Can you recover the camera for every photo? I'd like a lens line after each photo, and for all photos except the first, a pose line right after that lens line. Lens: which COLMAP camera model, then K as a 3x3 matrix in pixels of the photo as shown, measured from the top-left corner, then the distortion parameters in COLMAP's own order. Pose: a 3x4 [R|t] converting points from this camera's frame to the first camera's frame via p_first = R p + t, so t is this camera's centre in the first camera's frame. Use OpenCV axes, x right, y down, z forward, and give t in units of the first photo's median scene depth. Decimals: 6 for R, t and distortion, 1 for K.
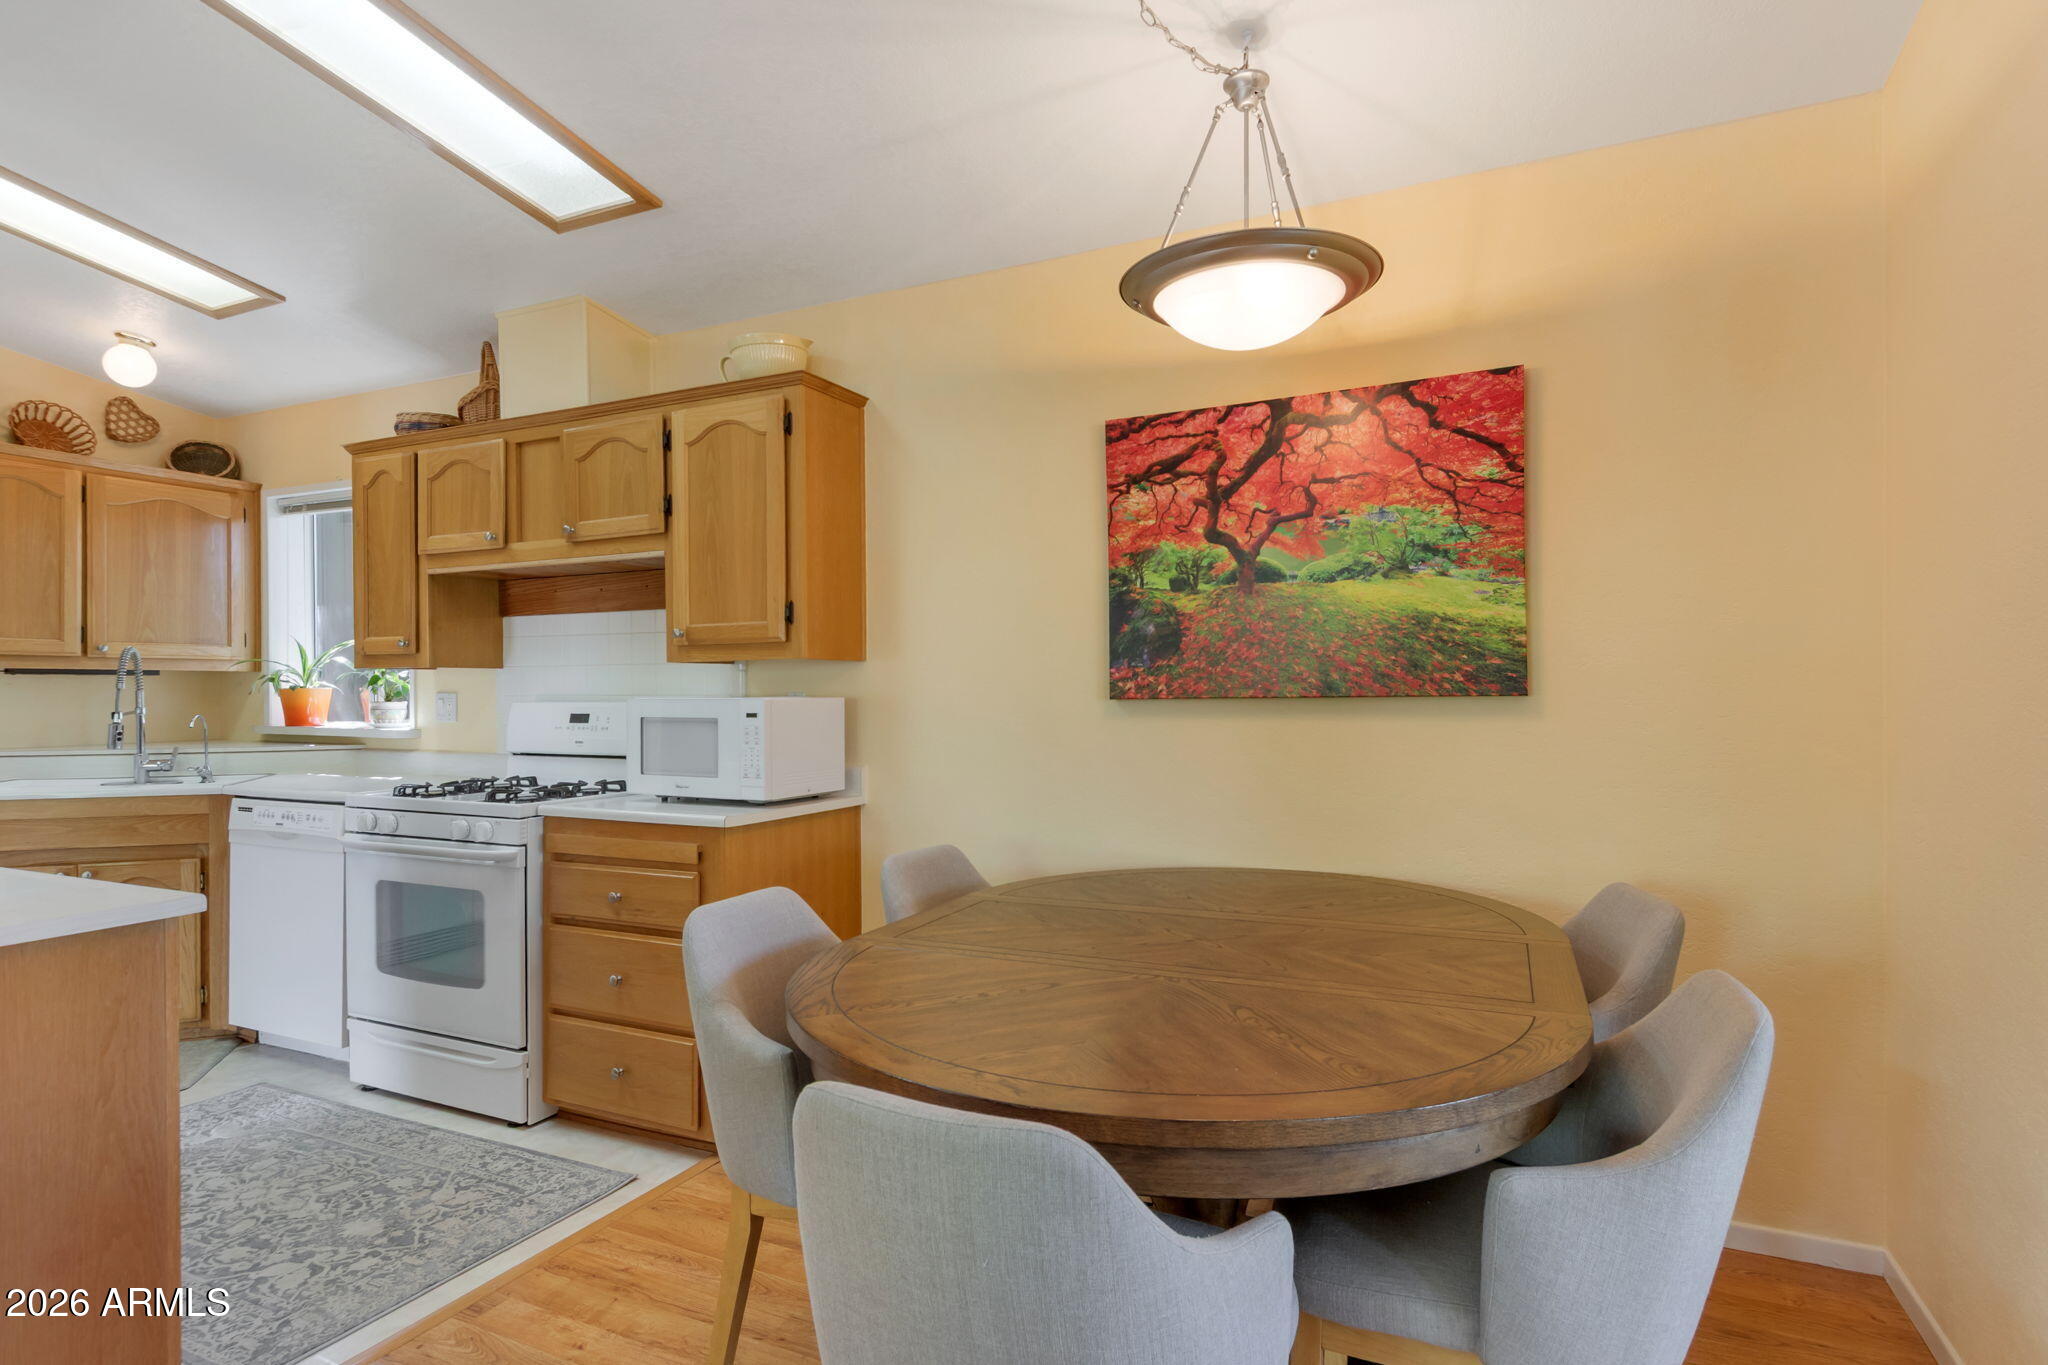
lens RADIAL K [[946.9, 0, 1024.0], [0, 946.9, 682.5], [0, 0, 1]] dist [0.013127, -0.009341]
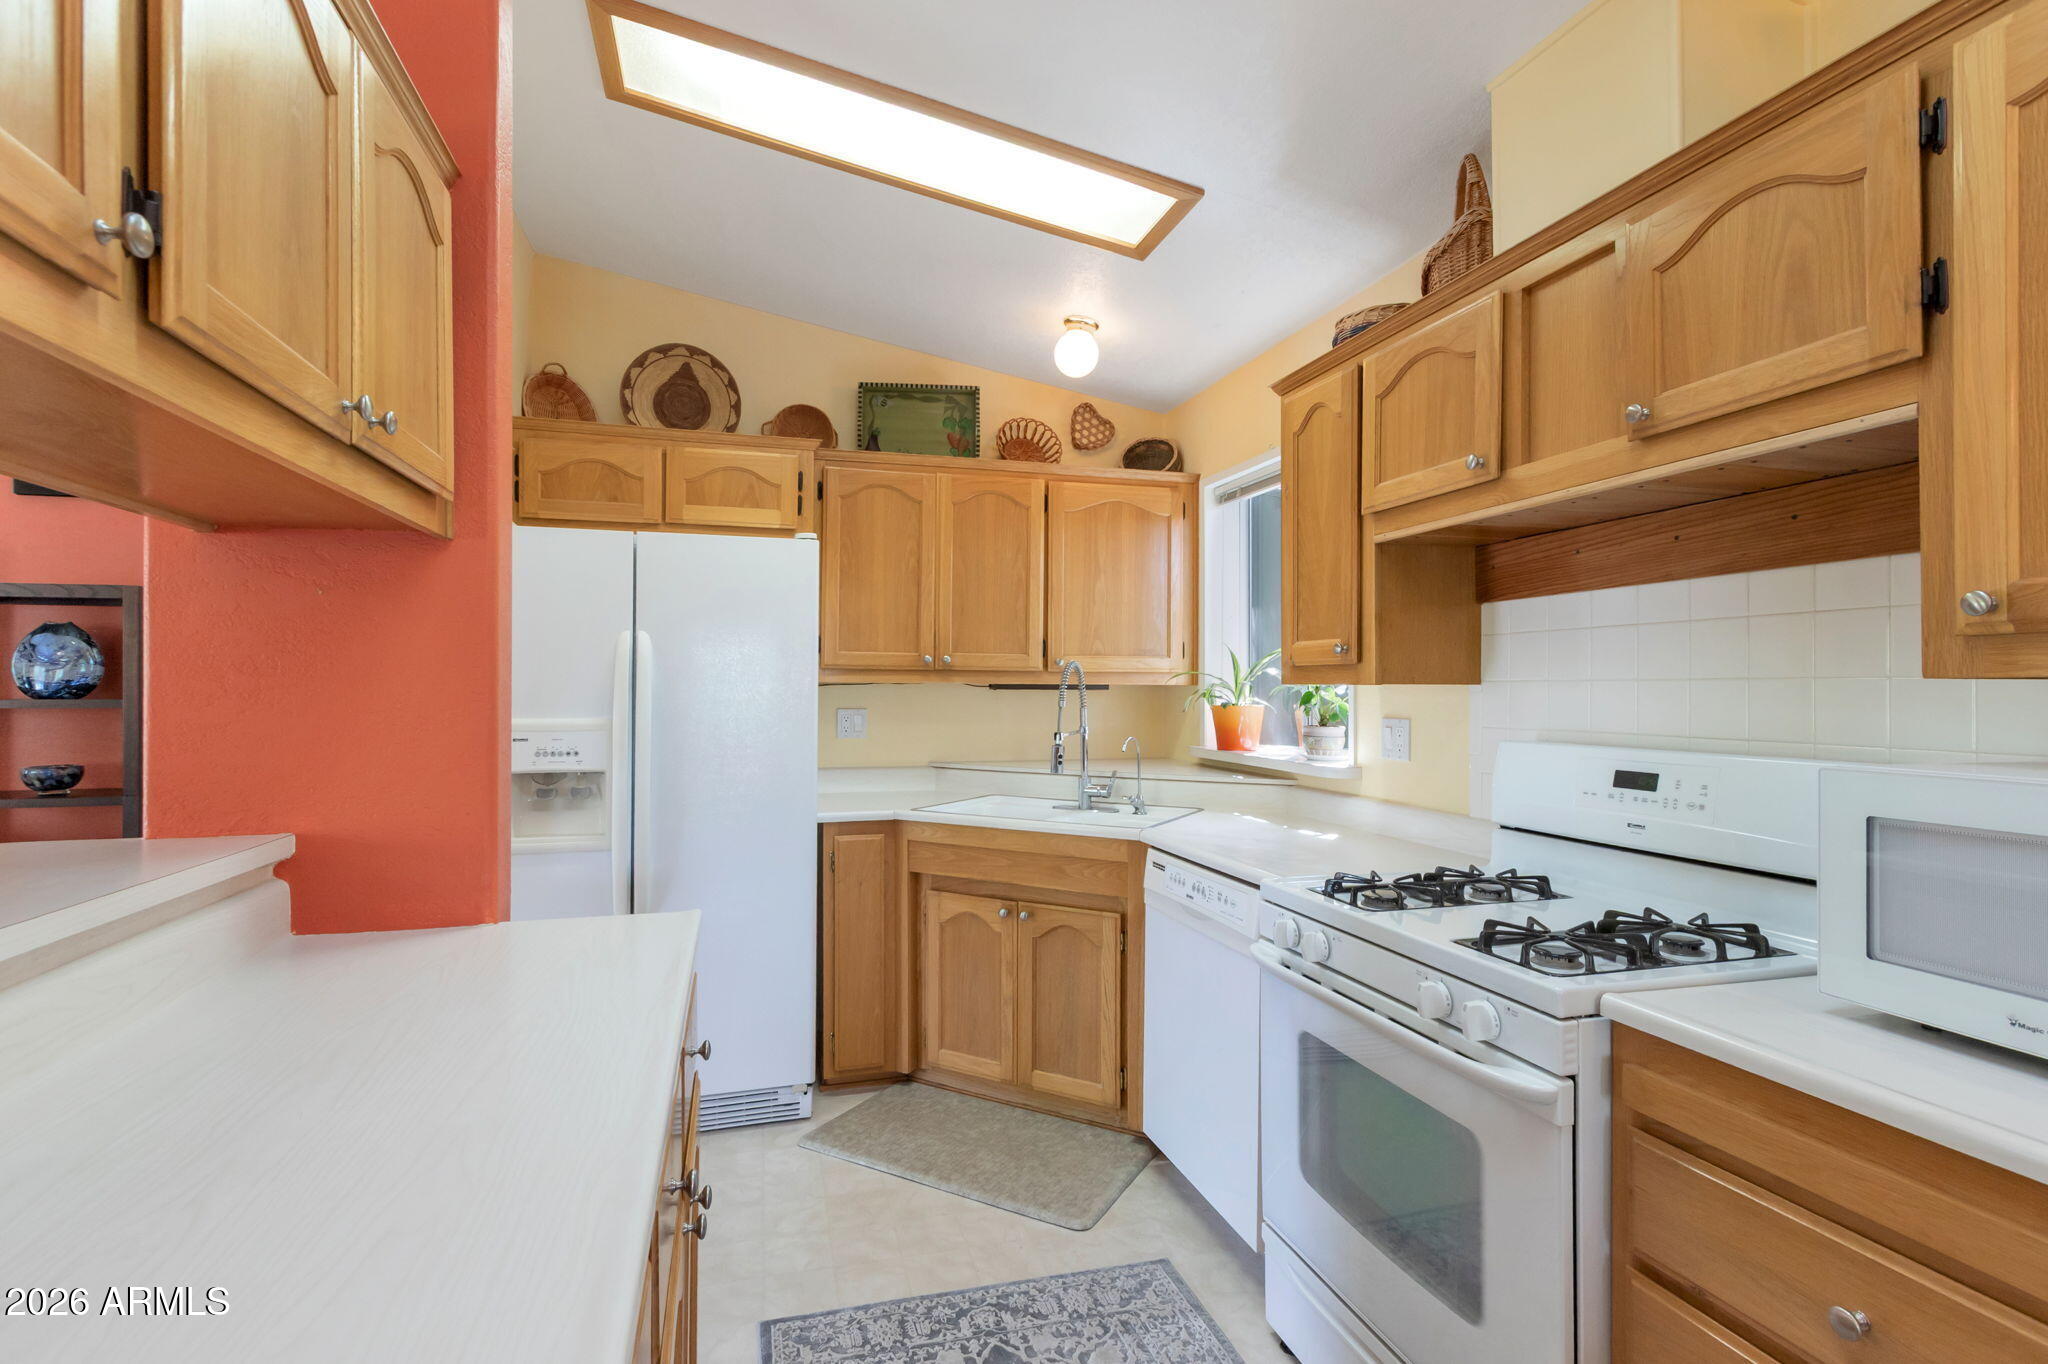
lens RADIAL K [[953.0, 0, 982.9], [0, 953.0, 684.8], [0, 0, 1]] dist [0.016191, 0.000148]
pose [[0.590717, 0.004690, -0.806865, -0.246150], [-0.005899, 0.999981, 0.001493, -0.014607], [0.806857, 0.003878, 0.590734, 0.379873]]
